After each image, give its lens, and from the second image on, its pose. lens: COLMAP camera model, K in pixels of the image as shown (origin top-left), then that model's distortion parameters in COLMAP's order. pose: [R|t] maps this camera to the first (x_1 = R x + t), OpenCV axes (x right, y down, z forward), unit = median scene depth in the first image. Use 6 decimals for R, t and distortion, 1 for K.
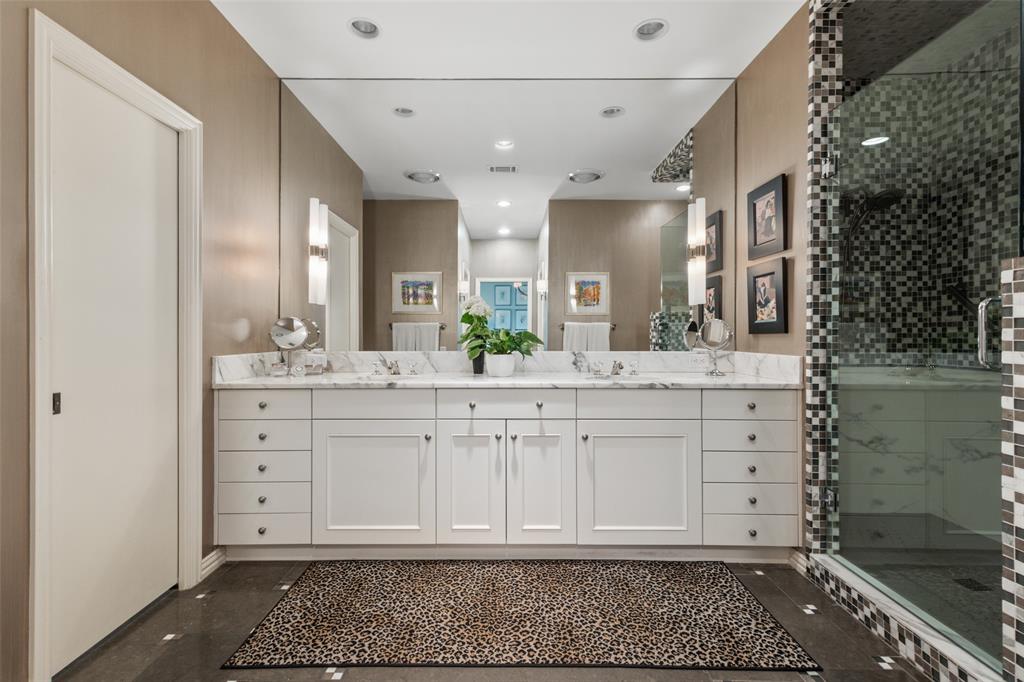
lens RADIAL K [[456.8, 0, 516.9], [0, 456.8, 335.6], [0, 0, 1]] dist [0.003611, -0.001393]
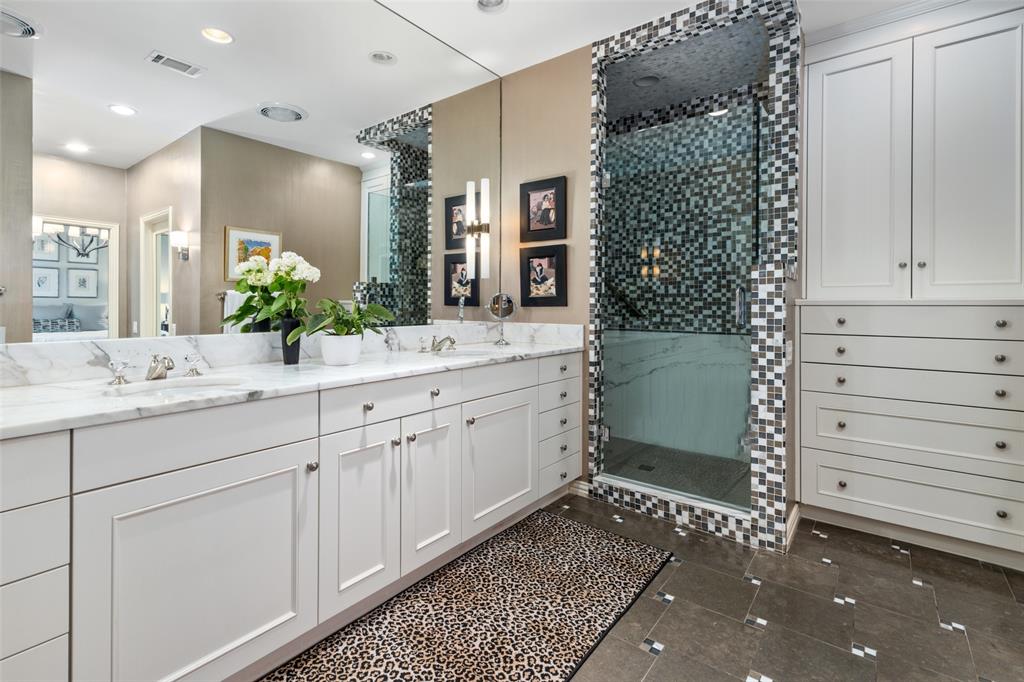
lens RADIAL K [[456.8, 0, 525.7], [0, 456.8, 307.7], [0, 0, 1]] dist [0.003611, -0.001393]
pose [[0.639670, -0.002208, 0.768646, -0.460914], [-0.000715, 0.999994, 0.003468, -0.006115], [-0.768649, -0.002768, 0.639665, 0.323900]]
